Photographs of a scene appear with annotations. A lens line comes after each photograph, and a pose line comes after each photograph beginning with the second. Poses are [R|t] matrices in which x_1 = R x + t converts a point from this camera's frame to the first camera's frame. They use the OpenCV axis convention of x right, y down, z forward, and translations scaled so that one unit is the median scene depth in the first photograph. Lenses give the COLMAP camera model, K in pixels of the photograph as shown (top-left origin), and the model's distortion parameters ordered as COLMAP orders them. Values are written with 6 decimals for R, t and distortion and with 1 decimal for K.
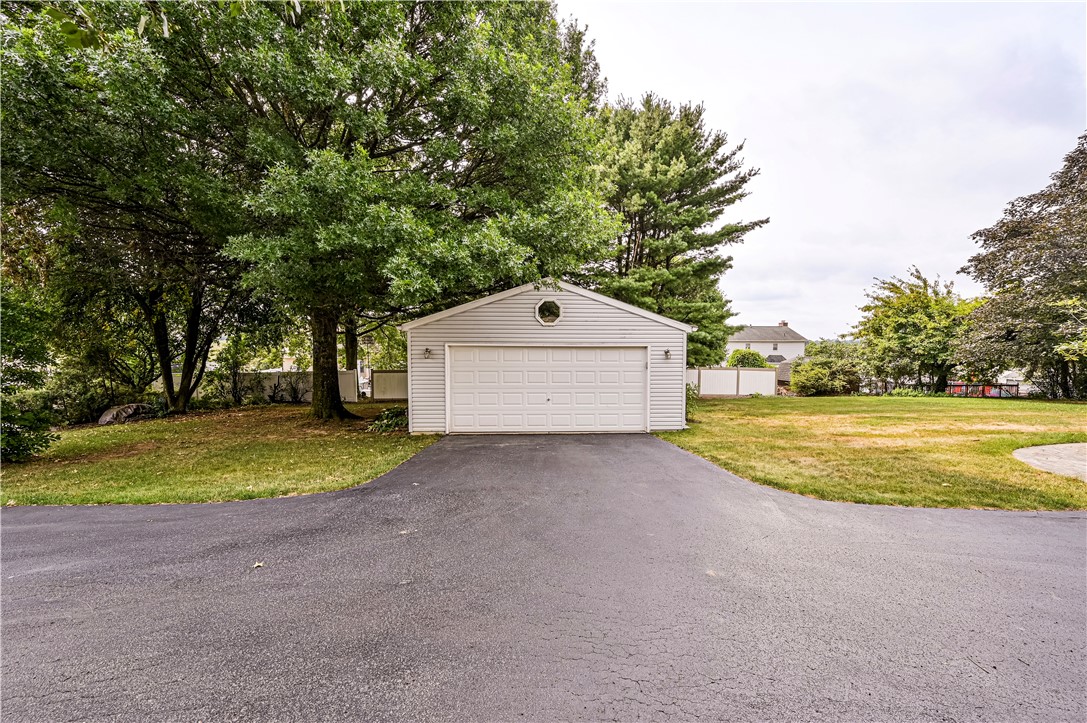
lens RADIAL K [[441.4, 0, 546.1], [0, 441.4, 366.5], [0, 0, 1]] dist [0.003161, 0.000487]
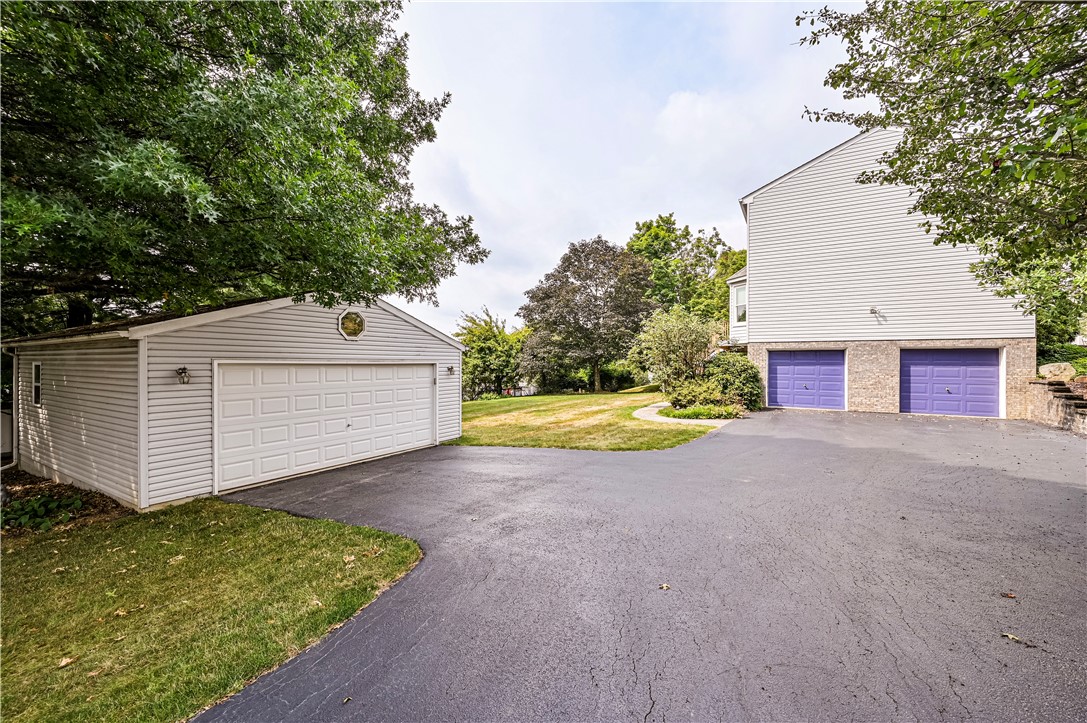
lens RADIAL K [[441.4, 0, 540.6], [0, 441.4, 358.3], [0, 0, 1]] dist [0.003161, 0.000487]
pose [[0.532987, 0.007370, 0.846091, -0.390800], [0.043092, 0.998428, -0.035843, -0.006715], [-0.845025, 0.055564, 0.531832, 0.160702]]
